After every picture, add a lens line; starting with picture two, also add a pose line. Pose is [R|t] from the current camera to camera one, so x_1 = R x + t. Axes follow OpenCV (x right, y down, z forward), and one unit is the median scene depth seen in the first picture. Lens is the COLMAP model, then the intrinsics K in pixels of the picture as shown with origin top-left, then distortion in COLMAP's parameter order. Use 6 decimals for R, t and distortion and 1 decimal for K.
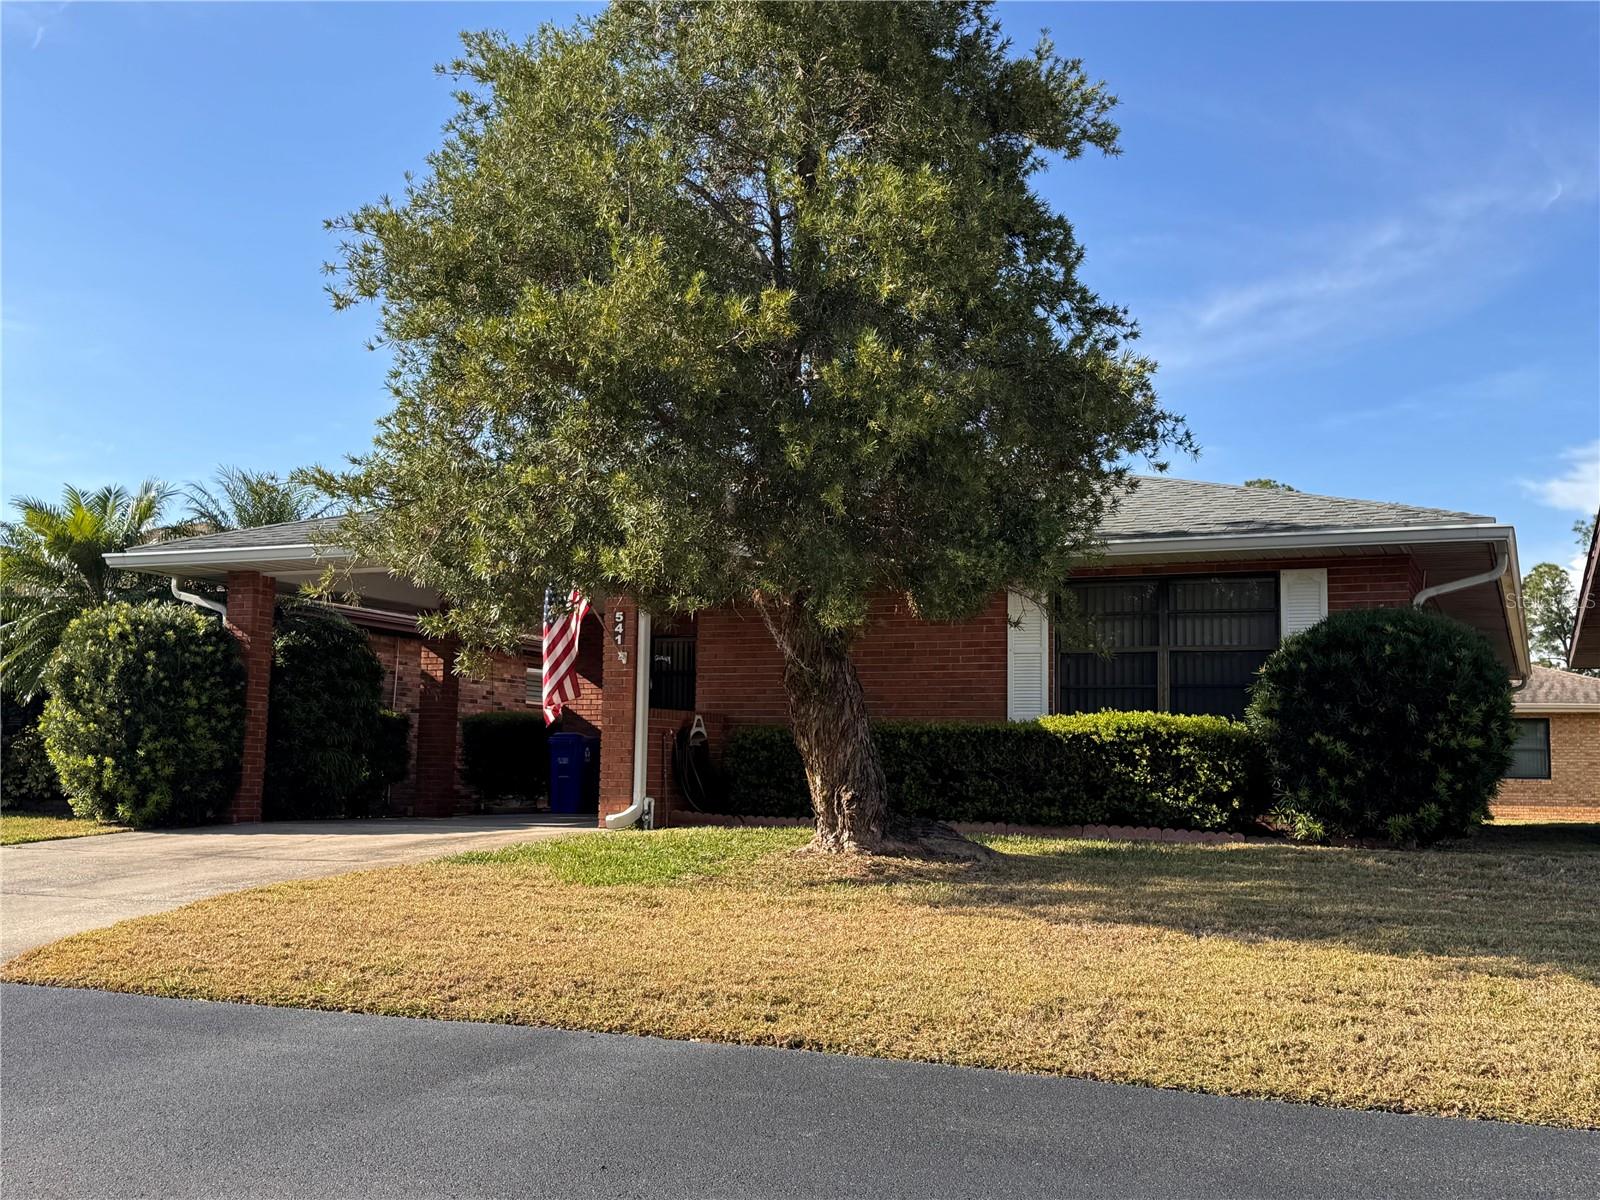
lens RADIAL K [[1690.4, 0, 799.9], [0, 1690.4, 600.2], [0, 0, 1]] dist [0.092732, 0.000000]
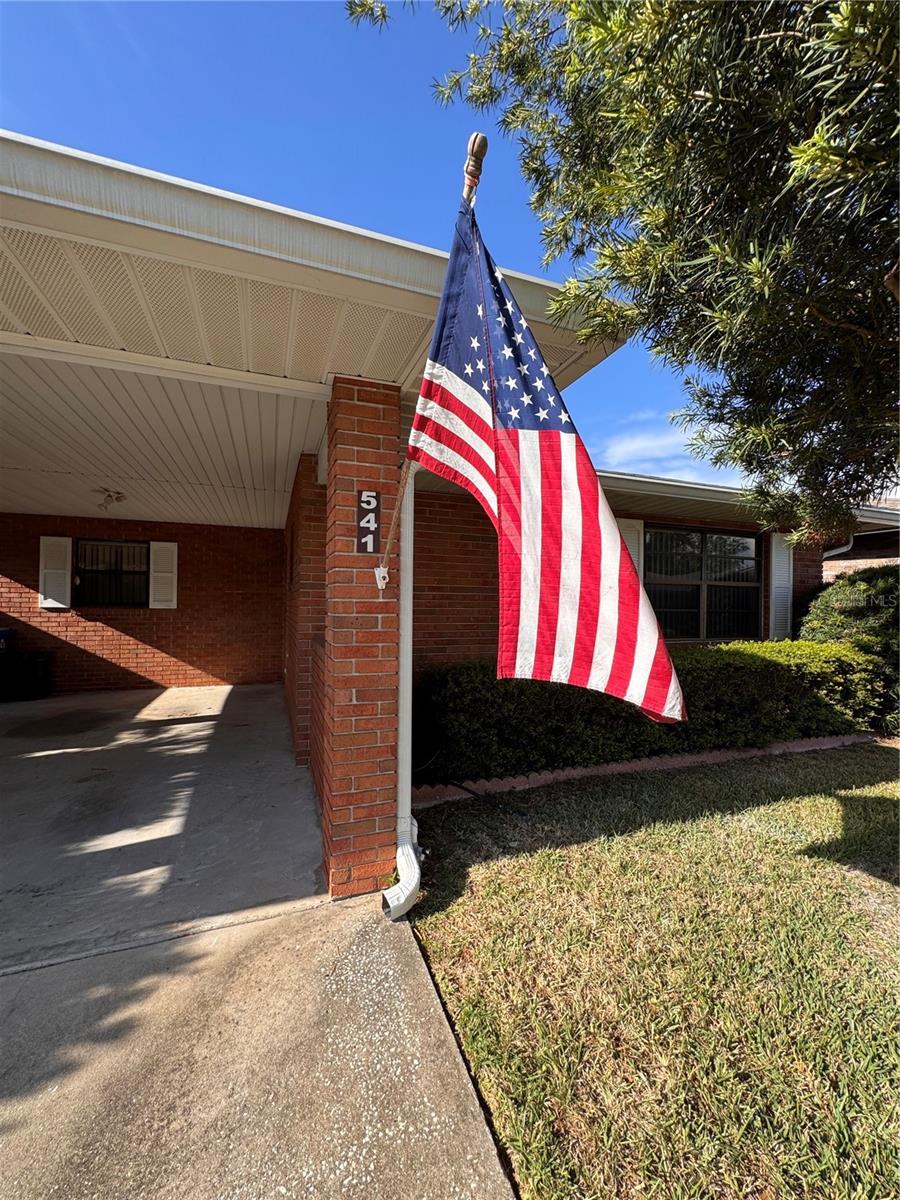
lens RADIAL K [[479.6, 0, 448.1], [0, 479.6, 596.4], [0, 0, 1]] dist [-0.007546, -0.000150]
pose [[0.718825, 0.004379, 0.695177, -0.186195], [-0.075028, 0.994628, 0.071315, 0.026264], [-0.691130, -0.103421, 0.715292, 0.837712]]
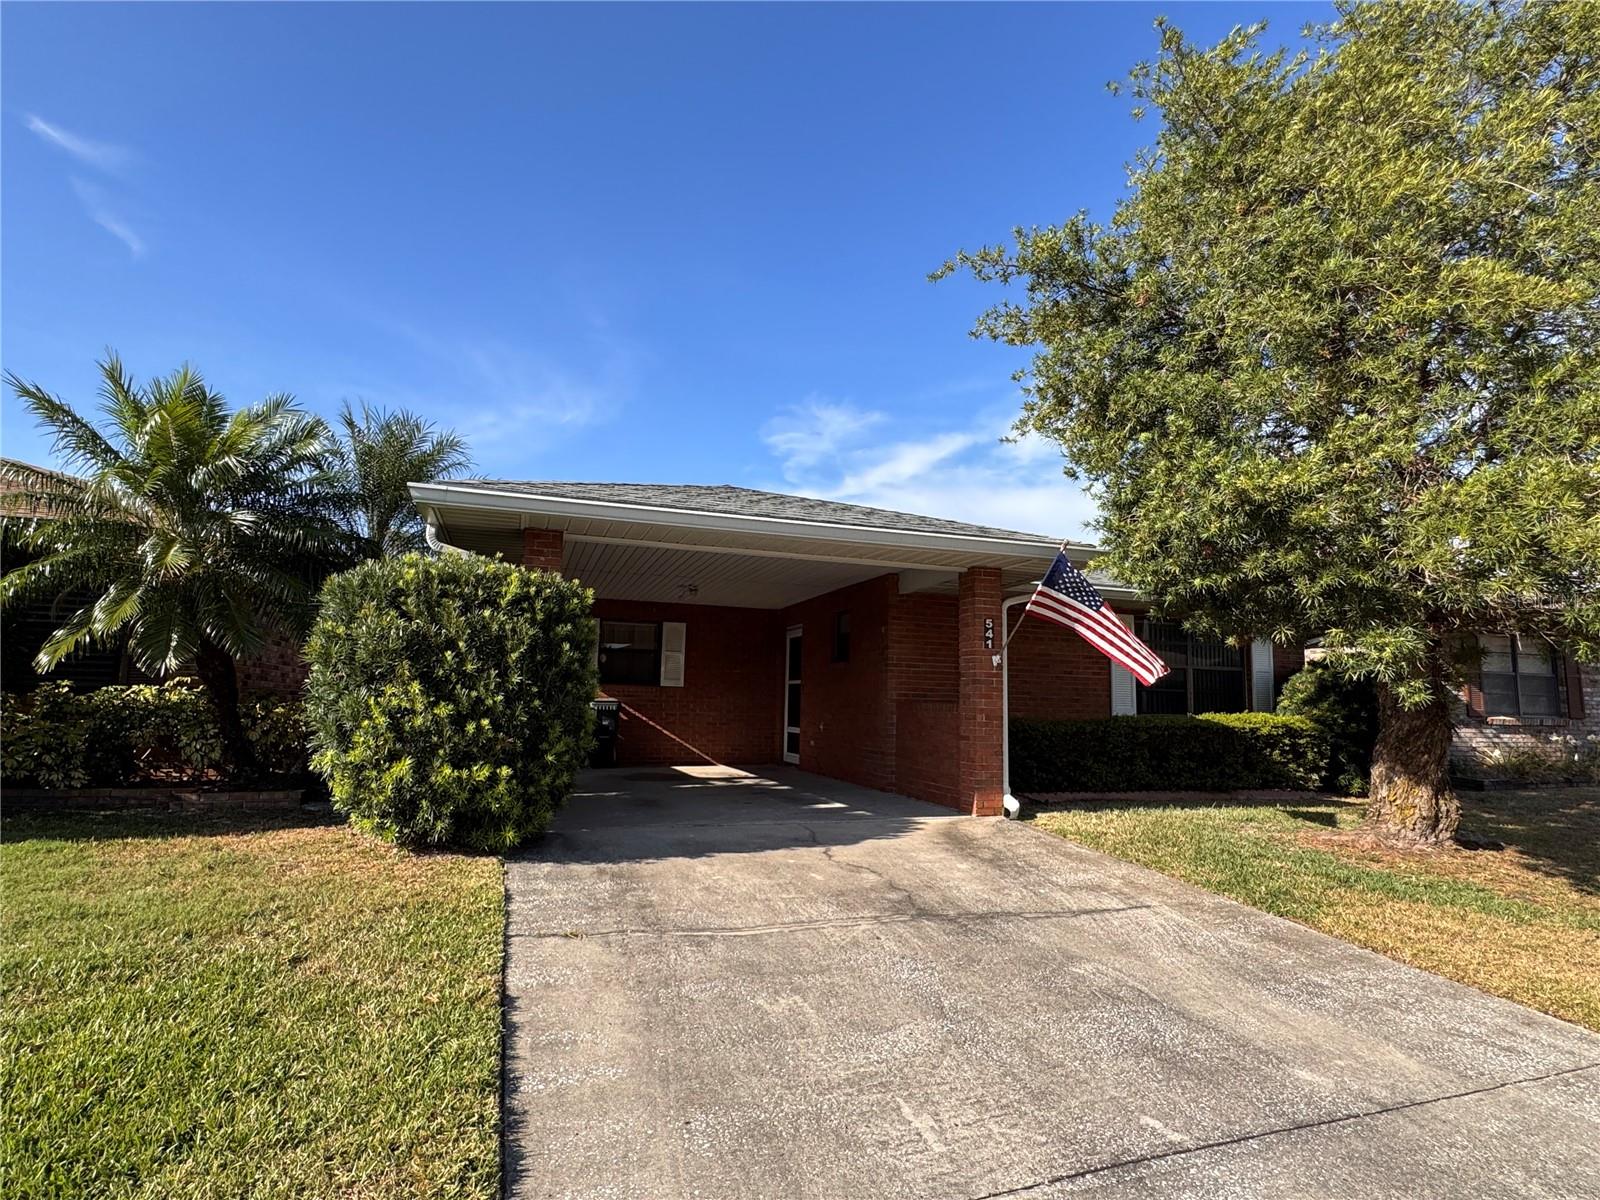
lens RADIAL K [[835.0, 0, 794.5], [0, 835.0, 596.7], [0, 0, 1]] dist [-0.009991, 0.000613]
pose [[0.742906, 0.087925, 0.663596, -0.546086], [-0.084998, 0.995702, -0.036772, 0.022424], [-0.663978, -0.029086, 0.747186, 0.648829]]
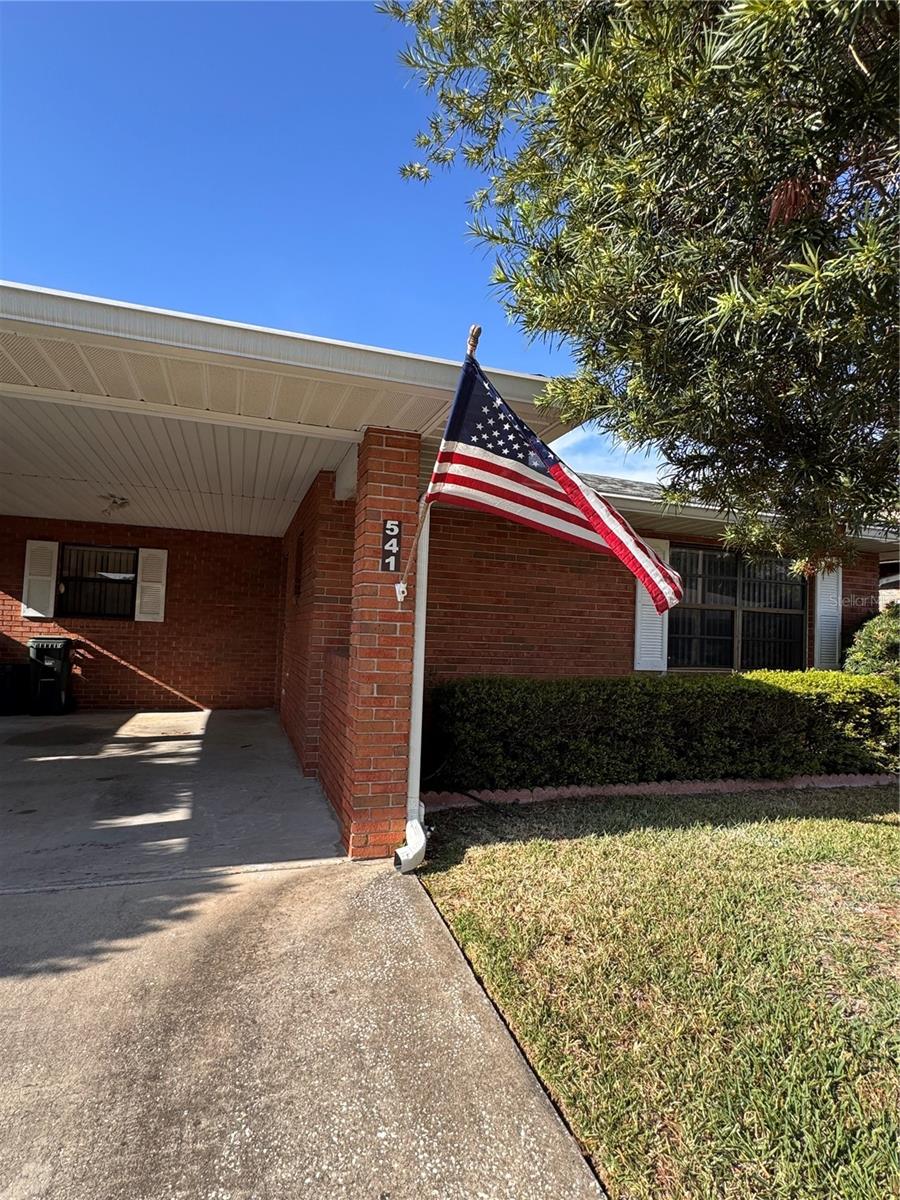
lens RADIAL K [[626.3, 0, 445.1], [0, 626.3, 597.3], [0, 0, 1]] dist [-0.009991, 0.000613]
pose [[0.742370, 0.050722, 0.668067, -0.240017], [-0.099841, 0.994372, 0.035449, 0.024674], [-0.662509, -0.093017, 0.743256, 0.775774]]
